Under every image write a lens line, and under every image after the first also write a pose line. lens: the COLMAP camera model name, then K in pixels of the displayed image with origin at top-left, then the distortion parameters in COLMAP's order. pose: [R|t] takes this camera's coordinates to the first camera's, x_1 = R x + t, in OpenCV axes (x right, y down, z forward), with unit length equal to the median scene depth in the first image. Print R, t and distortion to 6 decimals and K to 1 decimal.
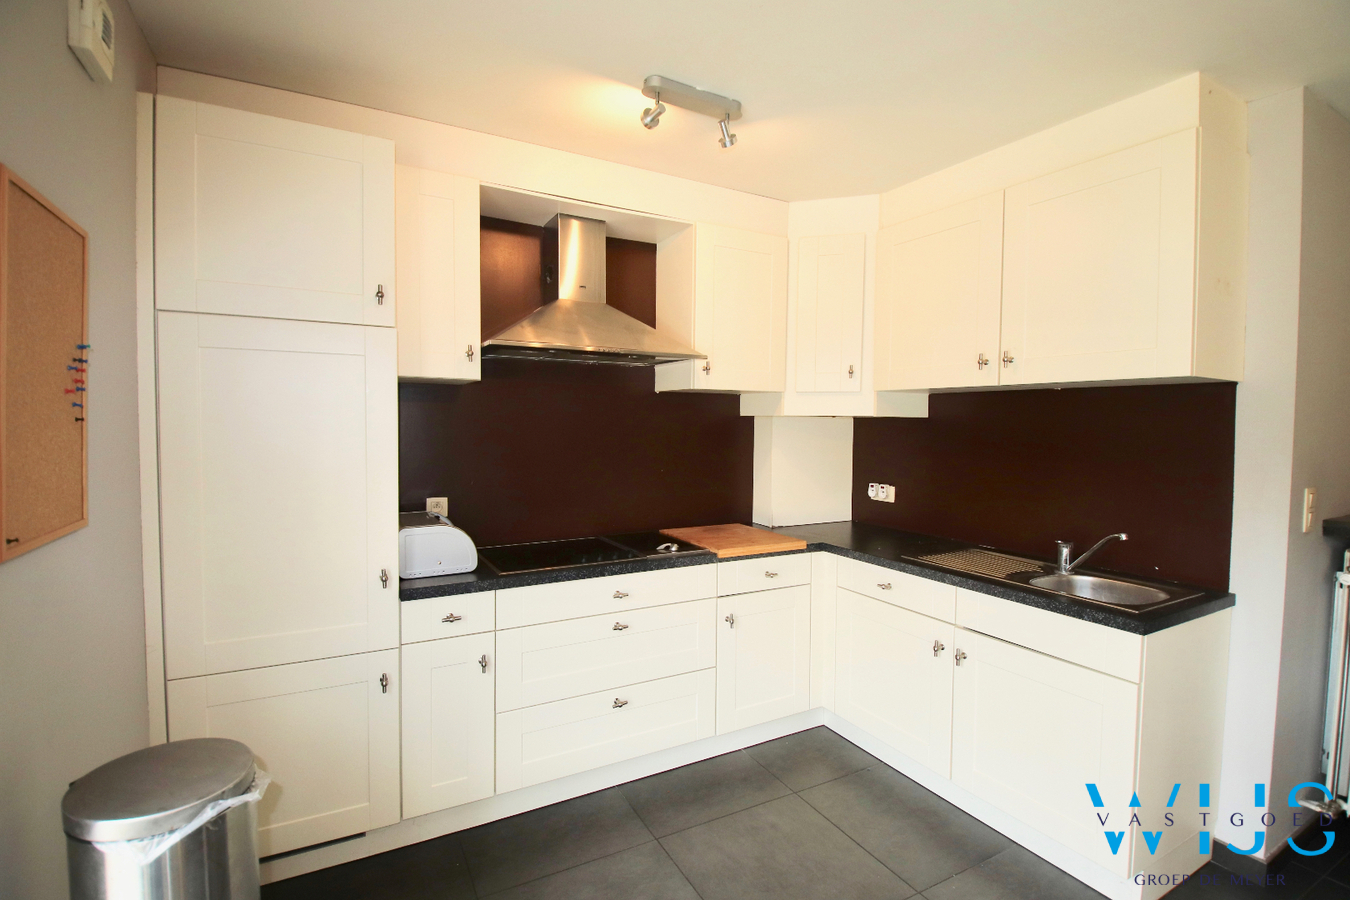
lens RADIAL K [[619.9, 0, 675.9], [0, 619.9, 444.8], [0, 0, 1]] dist [0.001561, -0.002131]
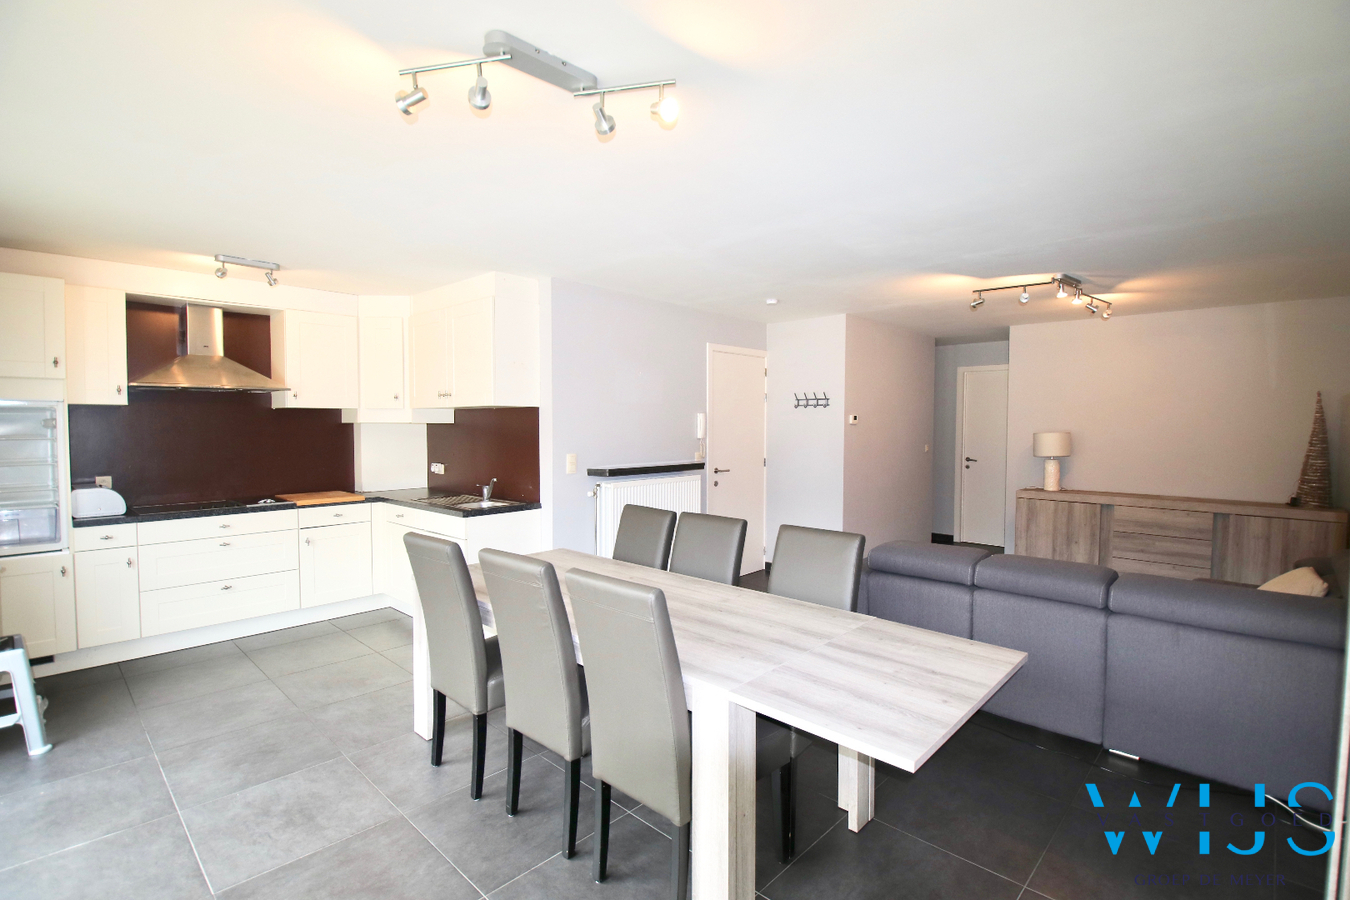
lens RADIAL K [[645.7, 0, 677.8], [0, 645.7, 447.5], [0, 0, 1]] dist [-0.010454, -0.003637]
pose [[0.955507, -0.021398, 0.294190, 0.577303], [0.020891, 0.999770, 0.004865, 0.033901], [-0.294226, 0.001498, 0.955735, -1.070065]]
